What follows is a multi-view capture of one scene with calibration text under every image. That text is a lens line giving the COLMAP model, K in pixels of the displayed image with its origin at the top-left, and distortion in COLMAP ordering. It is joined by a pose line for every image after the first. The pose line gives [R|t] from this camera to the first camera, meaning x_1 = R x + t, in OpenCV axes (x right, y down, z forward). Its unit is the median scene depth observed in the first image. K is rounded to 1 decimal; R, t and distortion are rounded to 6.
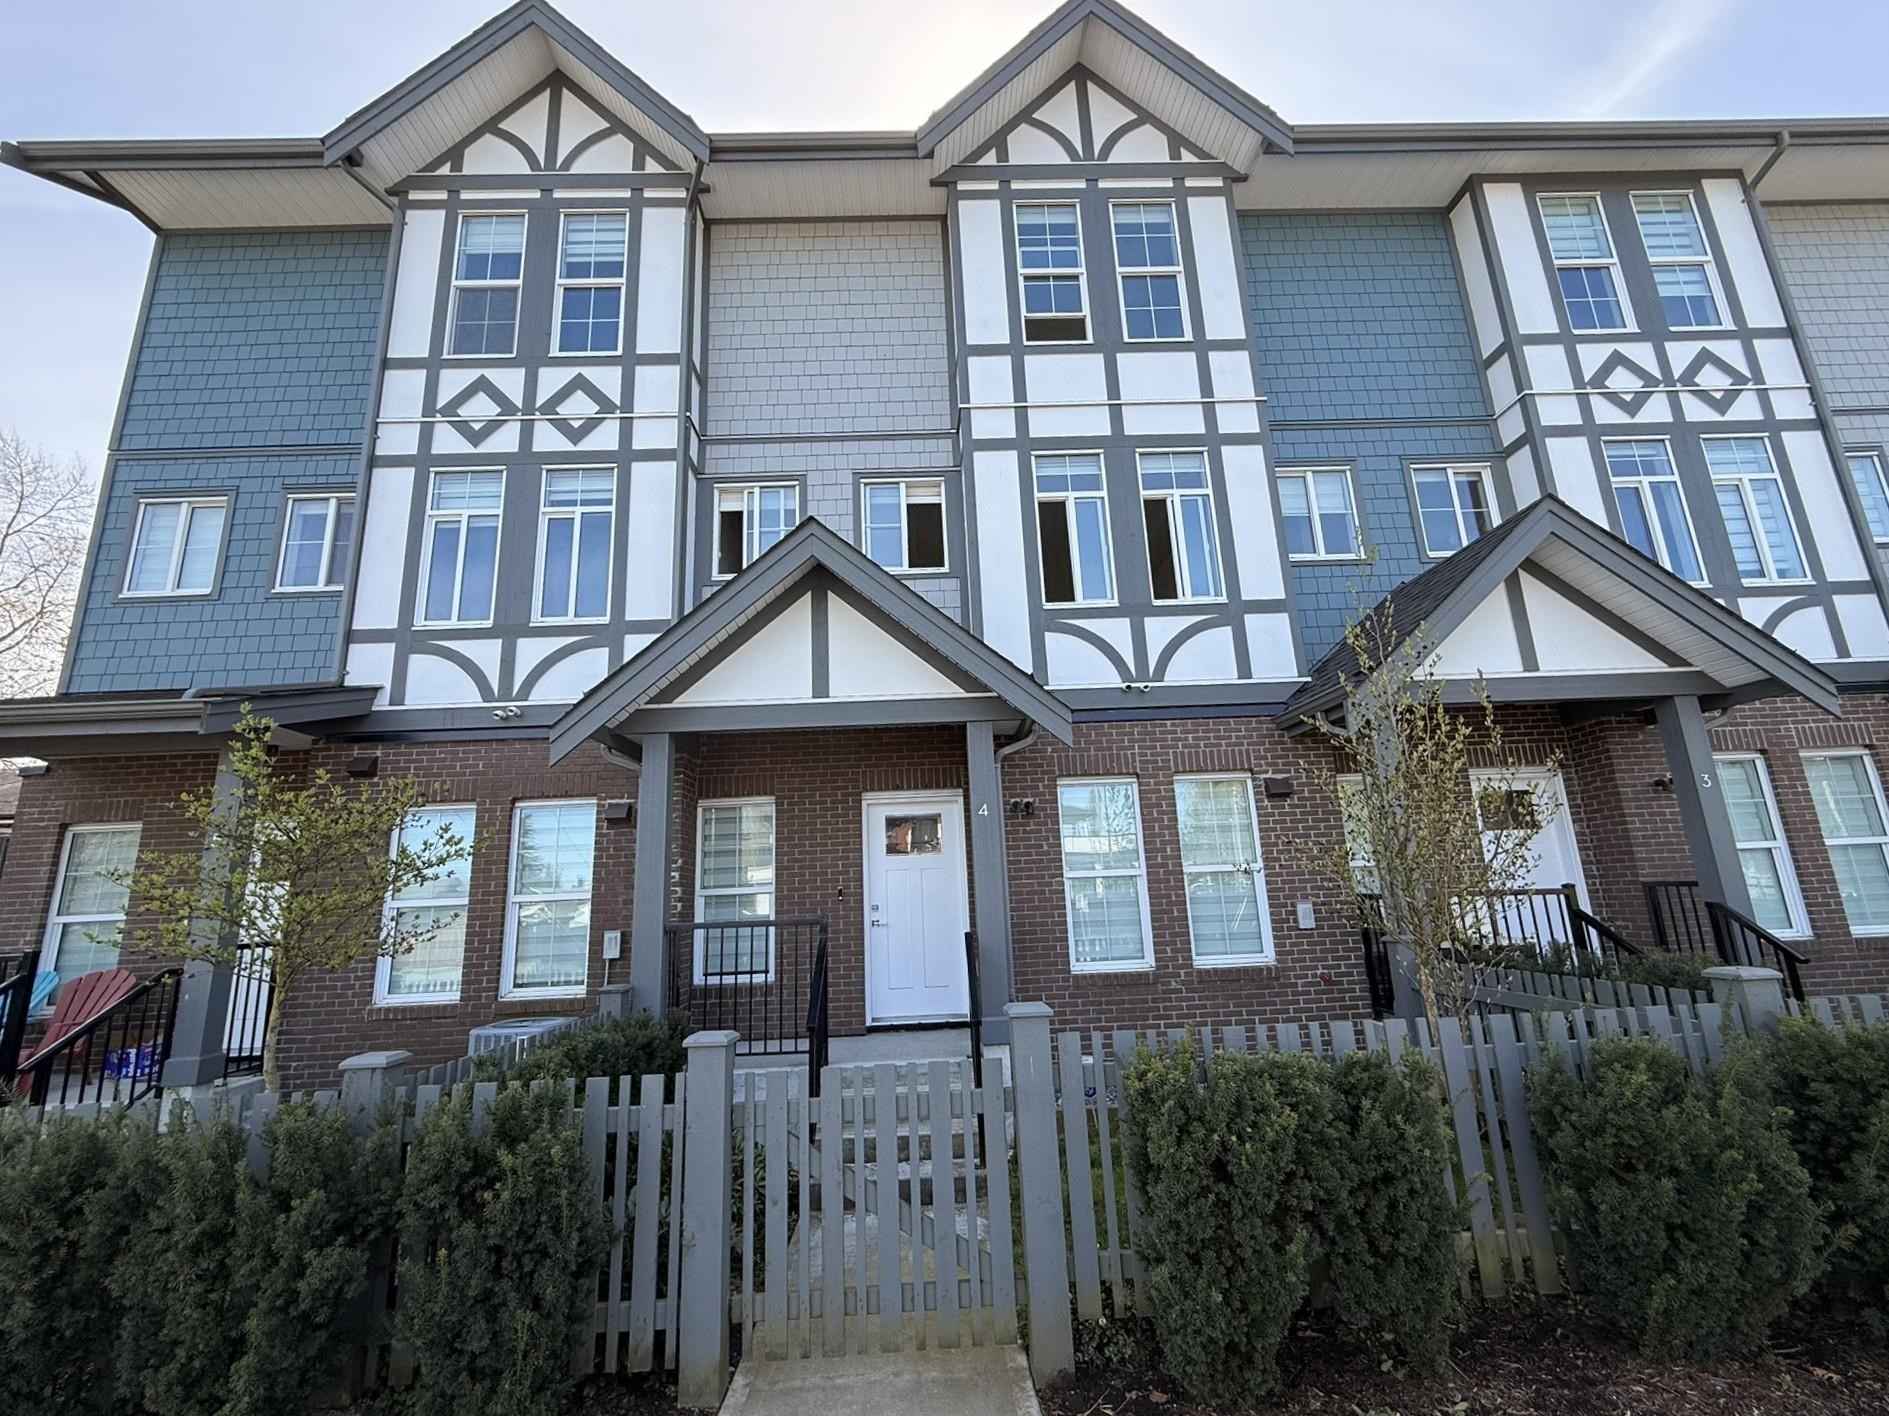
lens RADIAL K [[861.2, 0, 943.6], [0, 861.2, 713.6], [0, 0, 1]] dist [-0.001450, 0.000041]
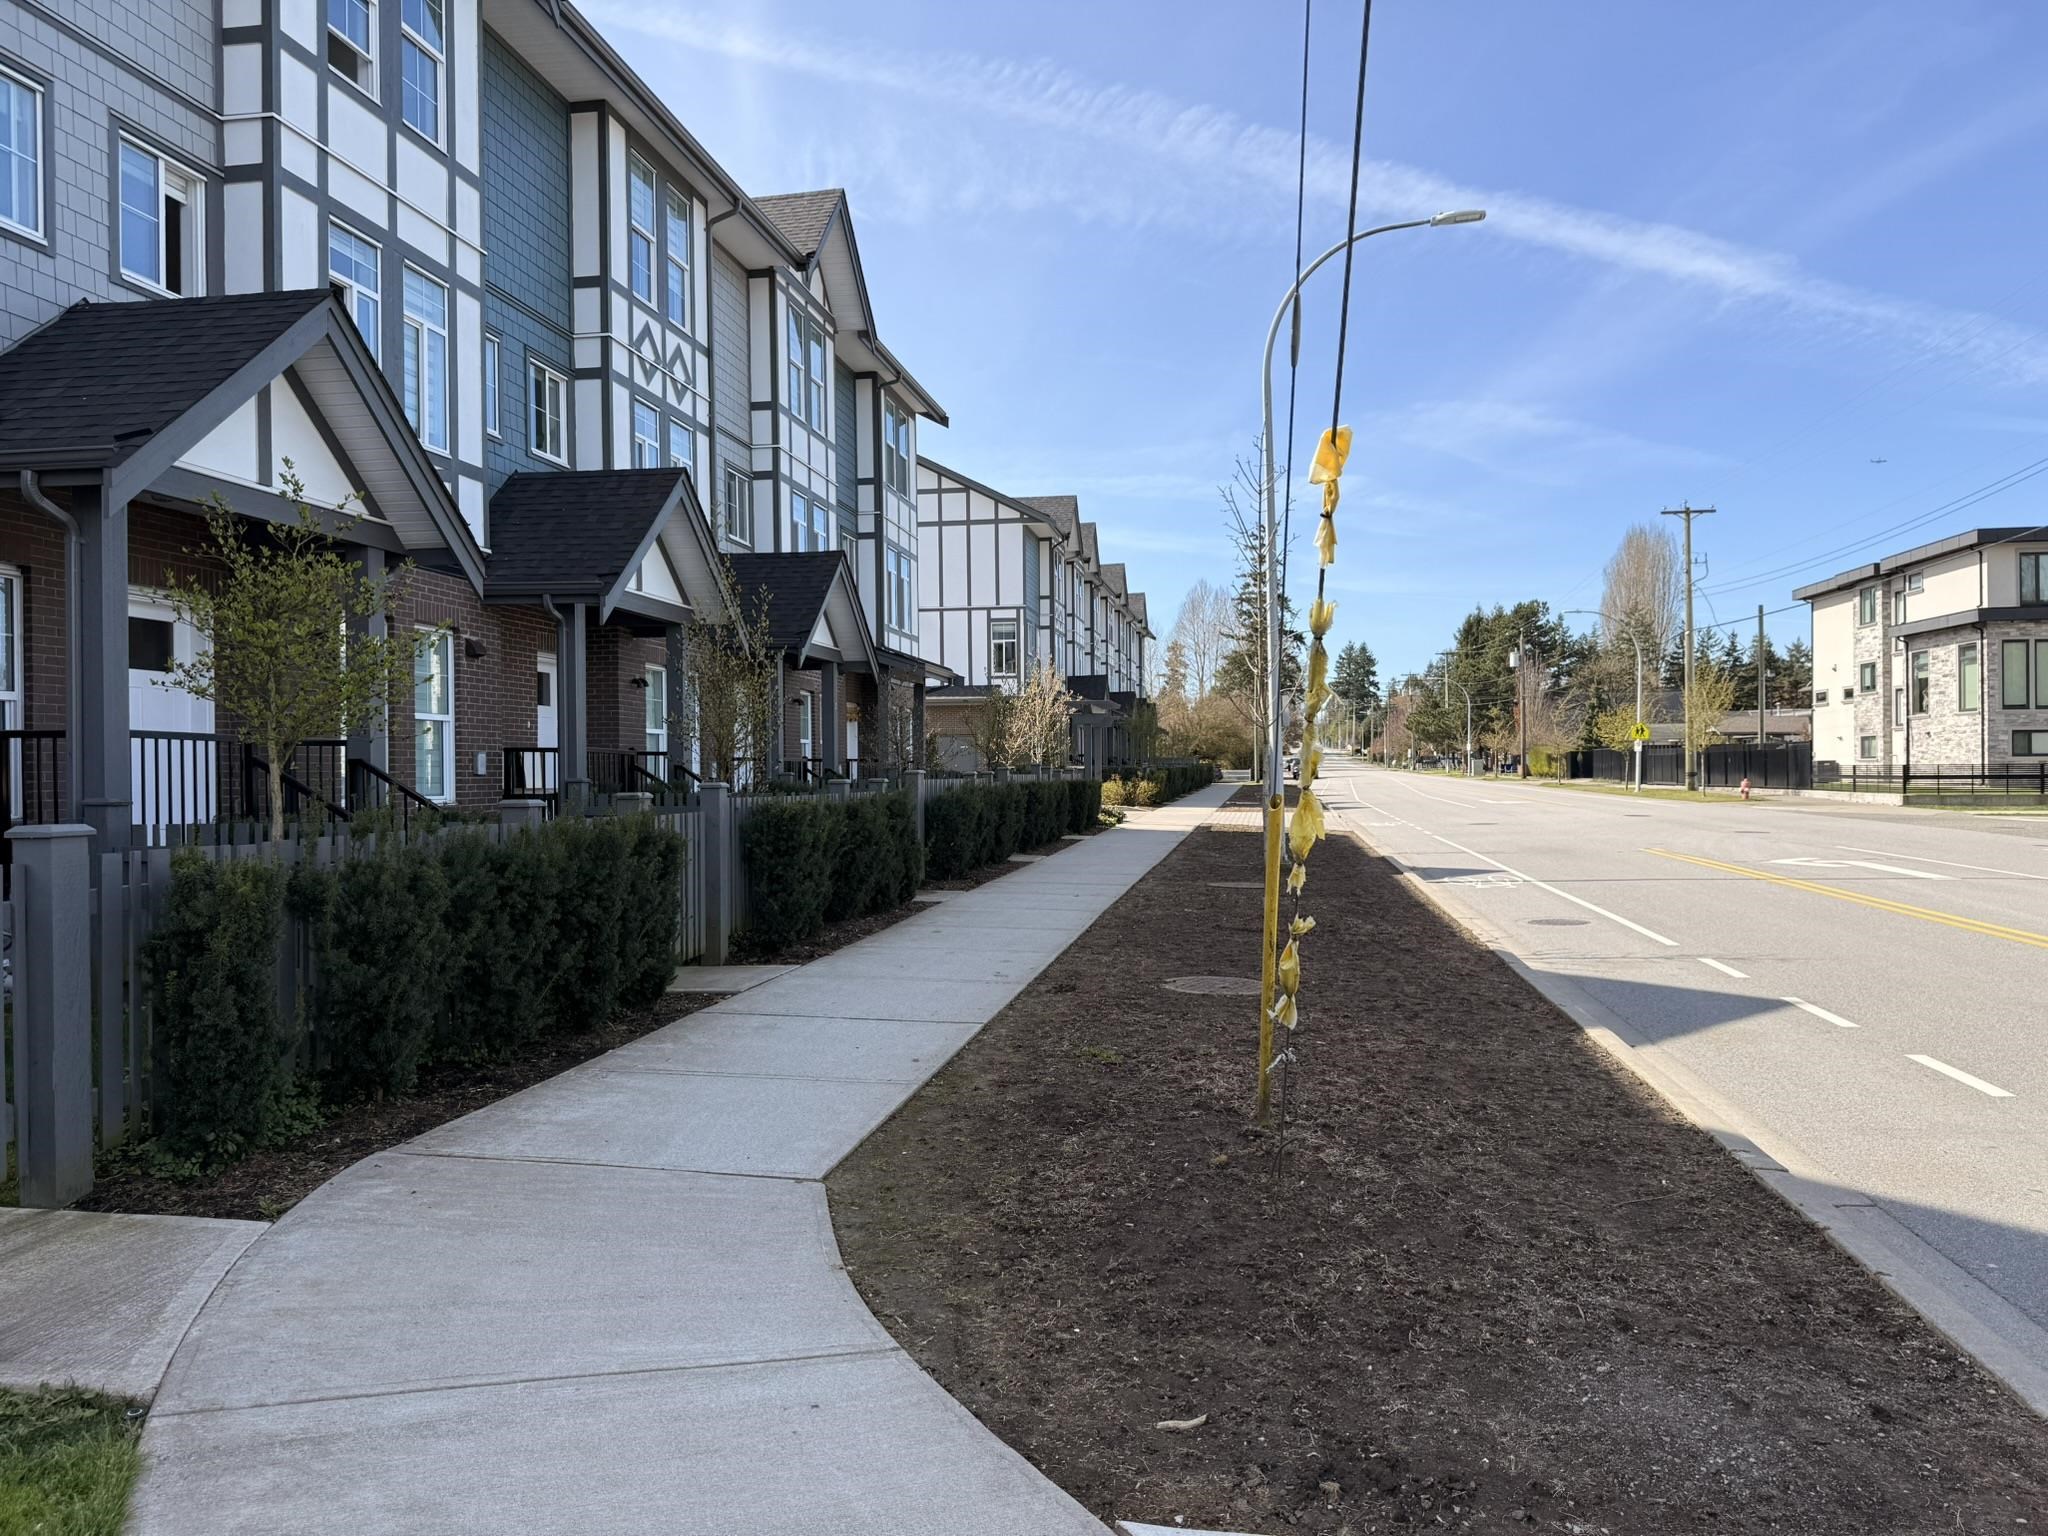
lens RADIAL K [[1447.2, 0, 1022.4], [0, 1447.2, 771.5], [0, 0, 1]] dist [-0.043552, -0.004855]
pose [[0.187859, 0.040422, 0.981364, -1.067347], [-0.250725, 0.968024, 0.008122, 0.039624], [-0.949656, -0.247578, 0.191987, -0.042400]]
